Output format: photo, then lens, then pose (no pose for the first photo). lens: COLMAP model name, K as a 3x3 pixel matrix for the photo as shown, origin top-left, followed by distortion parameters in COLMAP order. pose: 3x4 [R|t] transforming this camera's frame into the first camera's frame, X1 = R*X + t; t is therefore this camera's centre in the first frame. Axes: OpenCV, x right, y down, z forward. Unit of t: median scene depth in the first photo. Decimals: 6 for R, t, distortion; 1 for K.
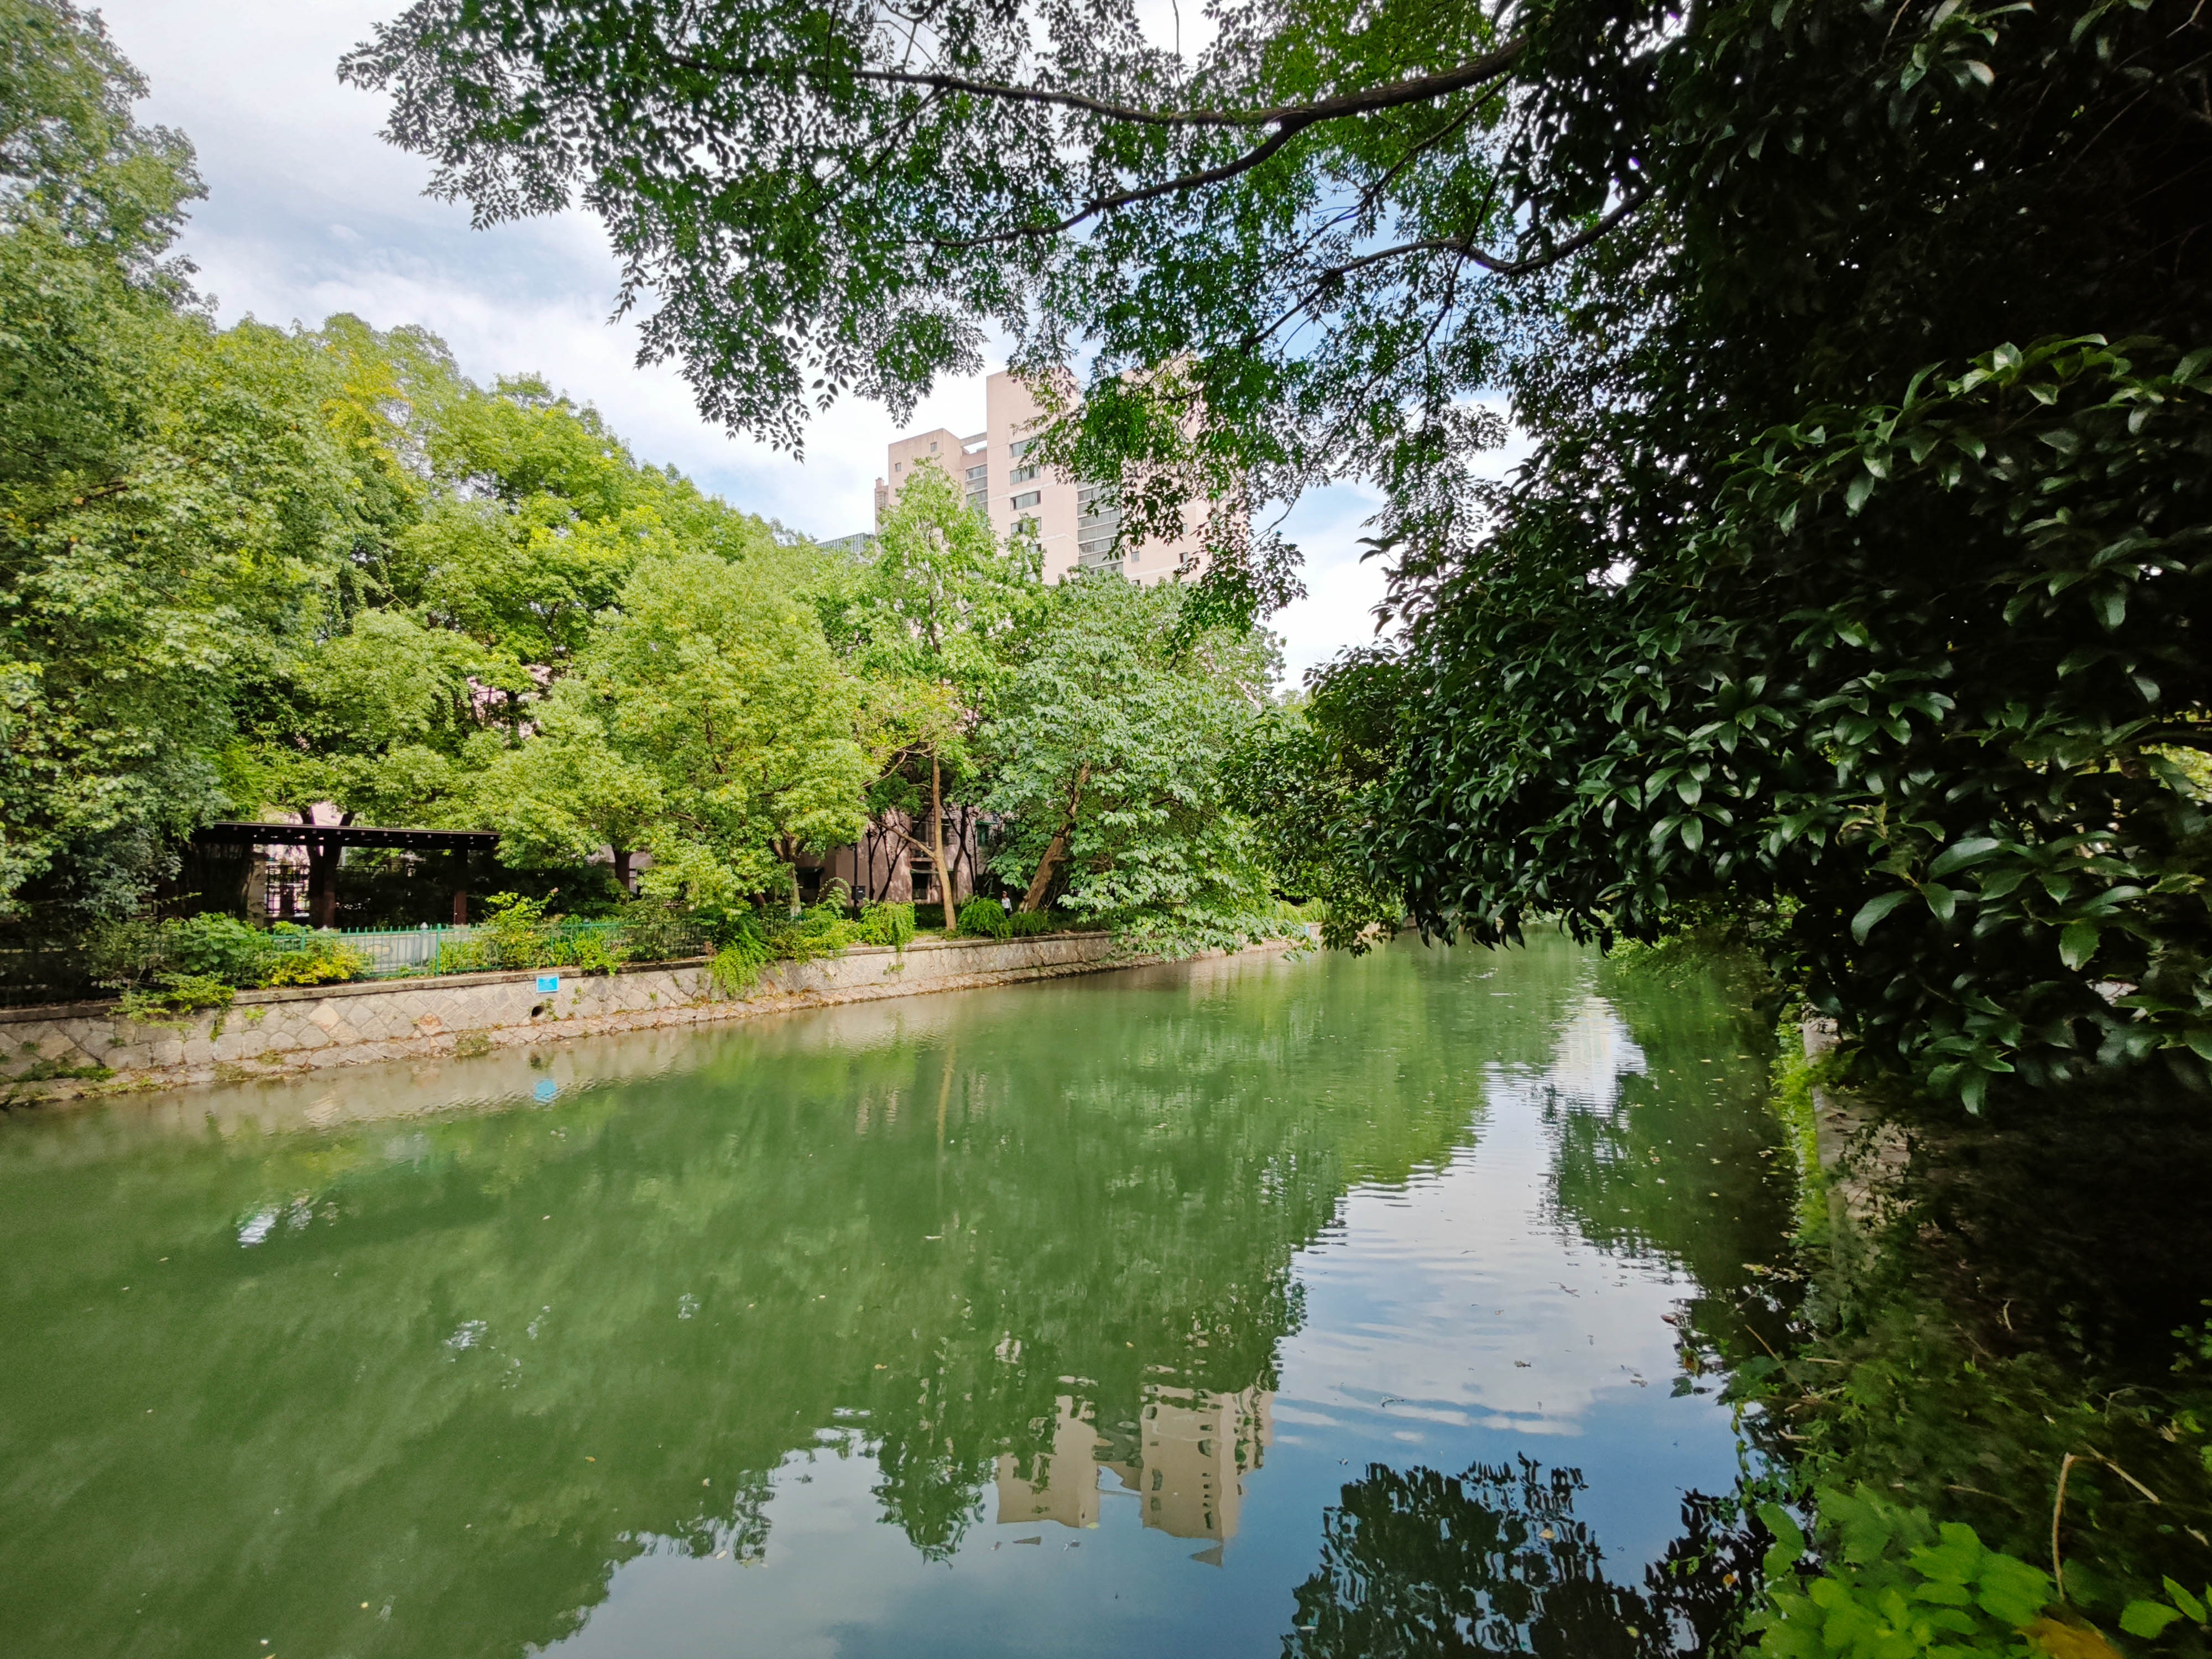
lens RADIAL K [[965.9, 0, 1114.1], [0, 965.9, 829.5], [0, 0, 1]] dist [0.002929, -0.000176]
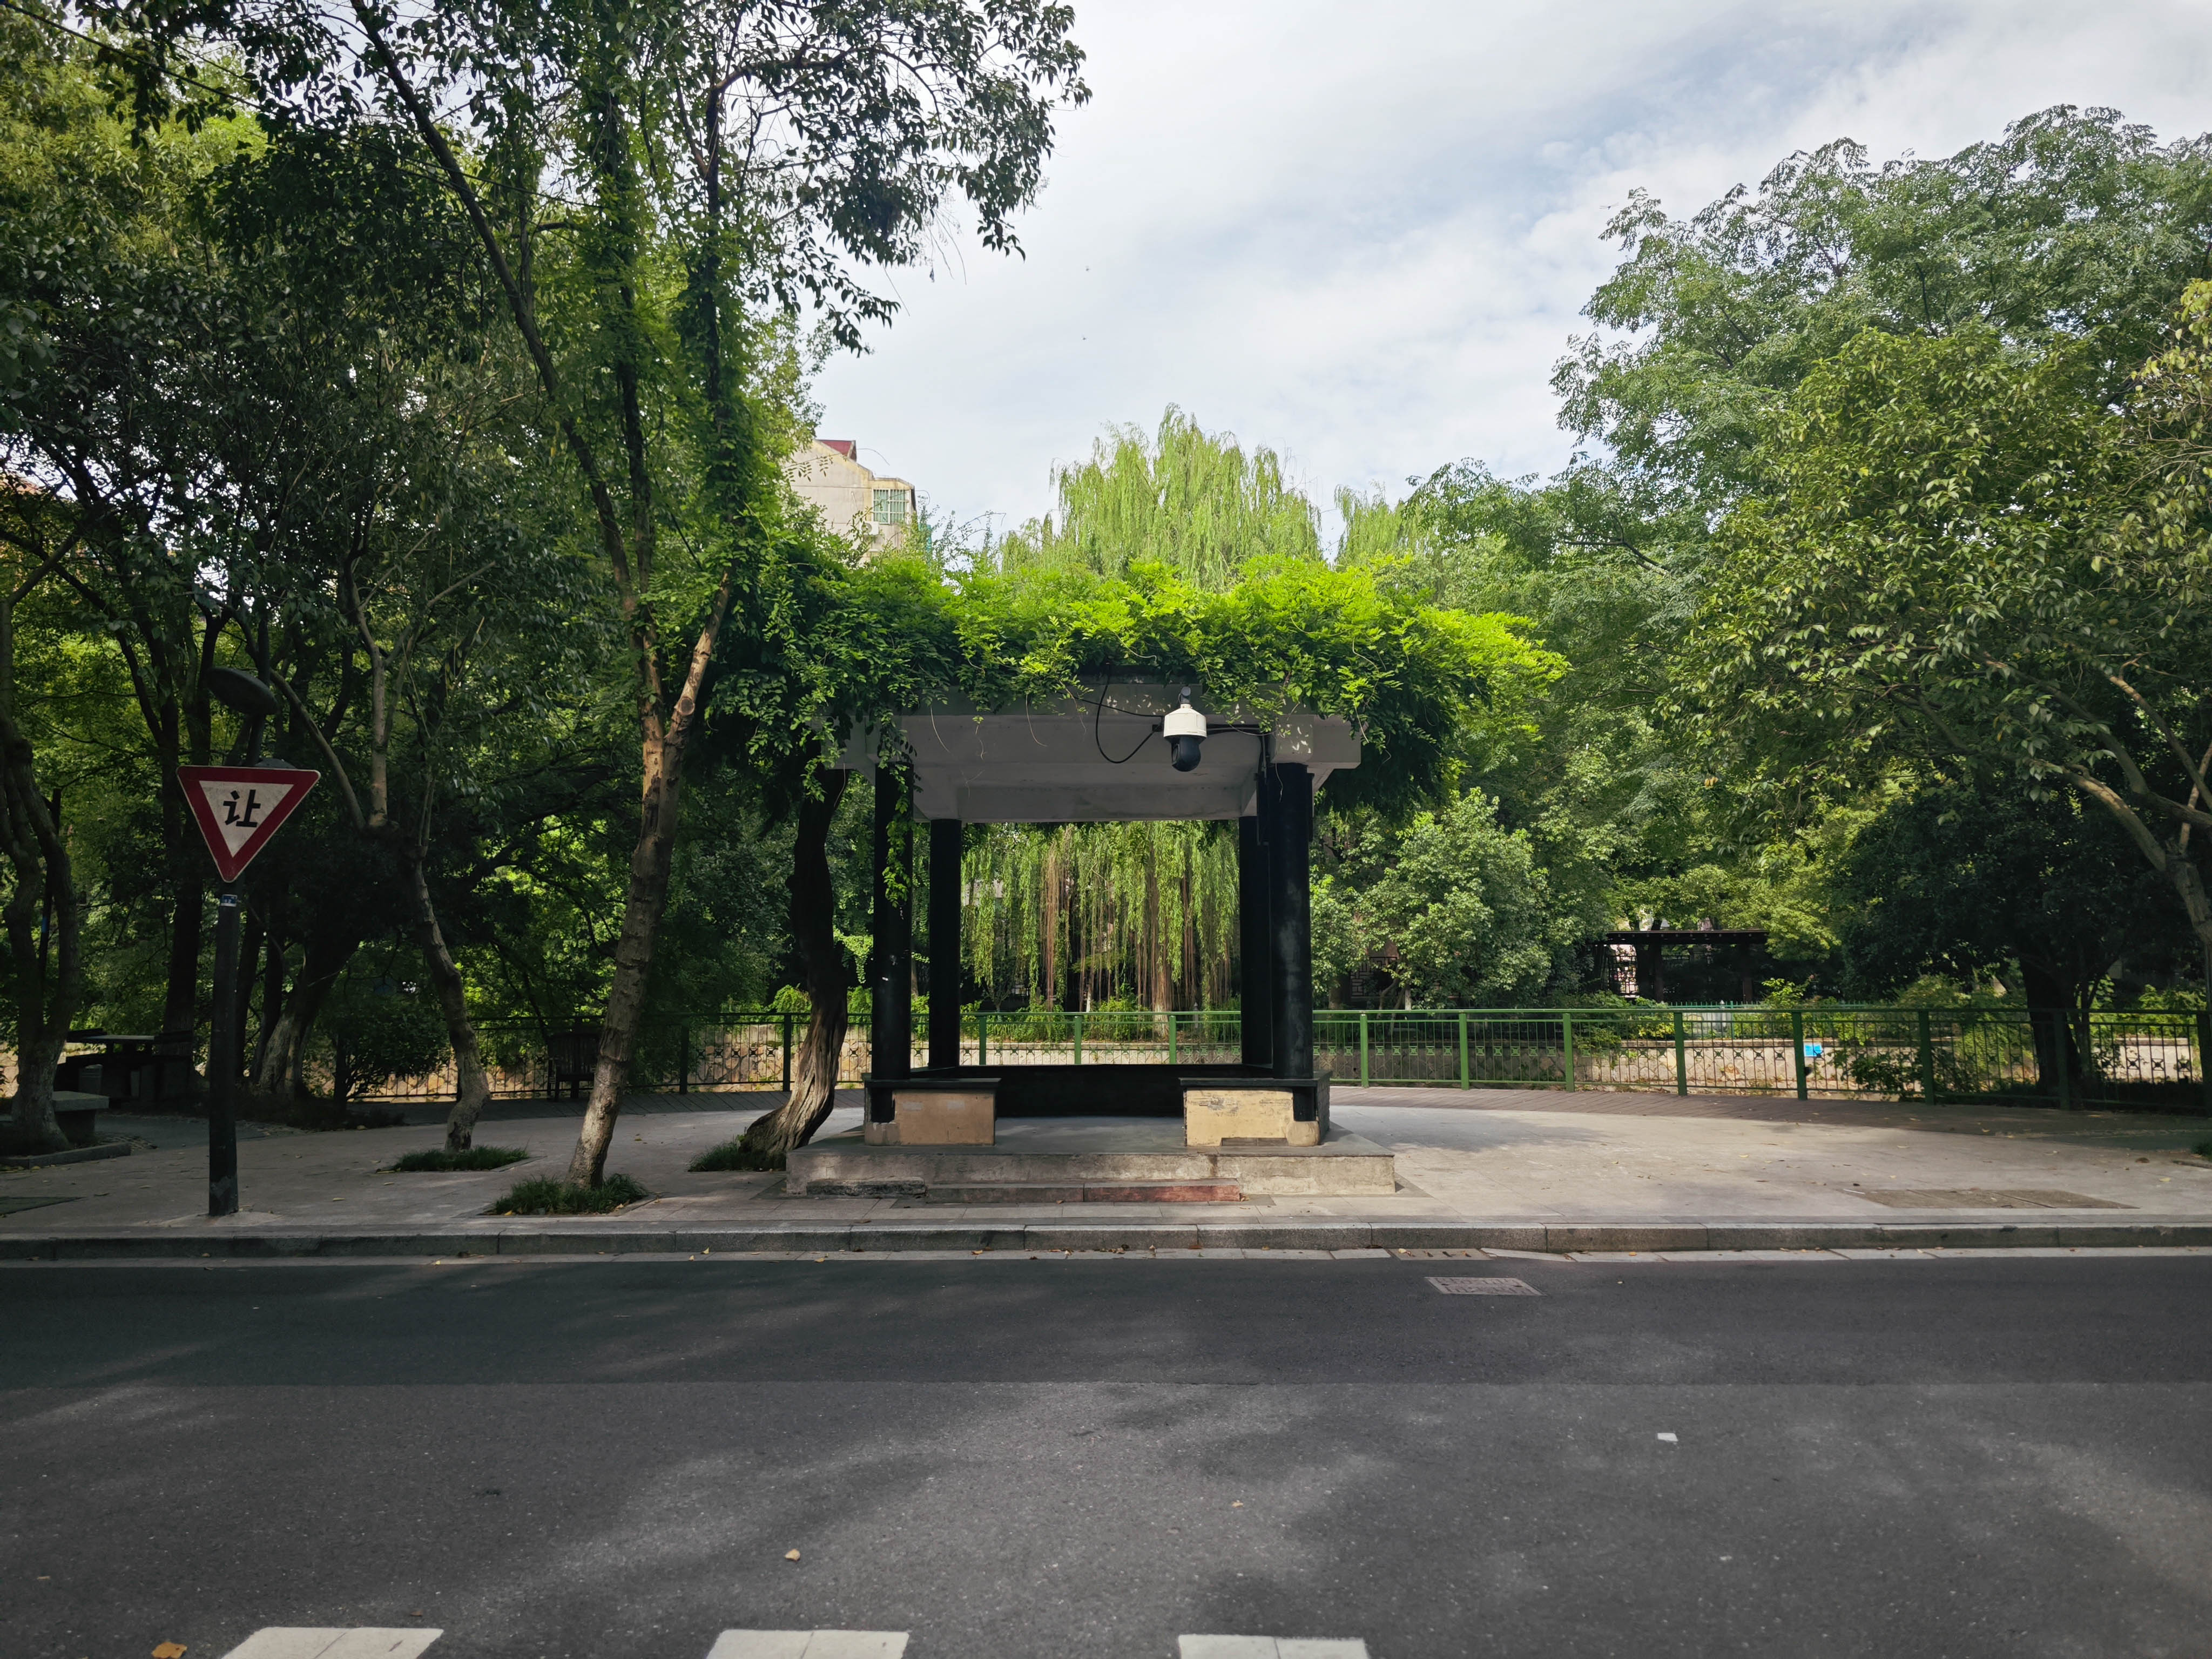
lens RADIAL K [[1474.8, 0, 1106.0], [0, 1474.8, 829.5], [0, 0, 1]] dist [0.072604, 0.000152]
pose [[0.533589, -0.085368, -0.841424, 0.624666], [0.057877, 0.996246, -0.064372, -0.059117], [0.843761, -0.014351, 0.536527, -0.870902]]
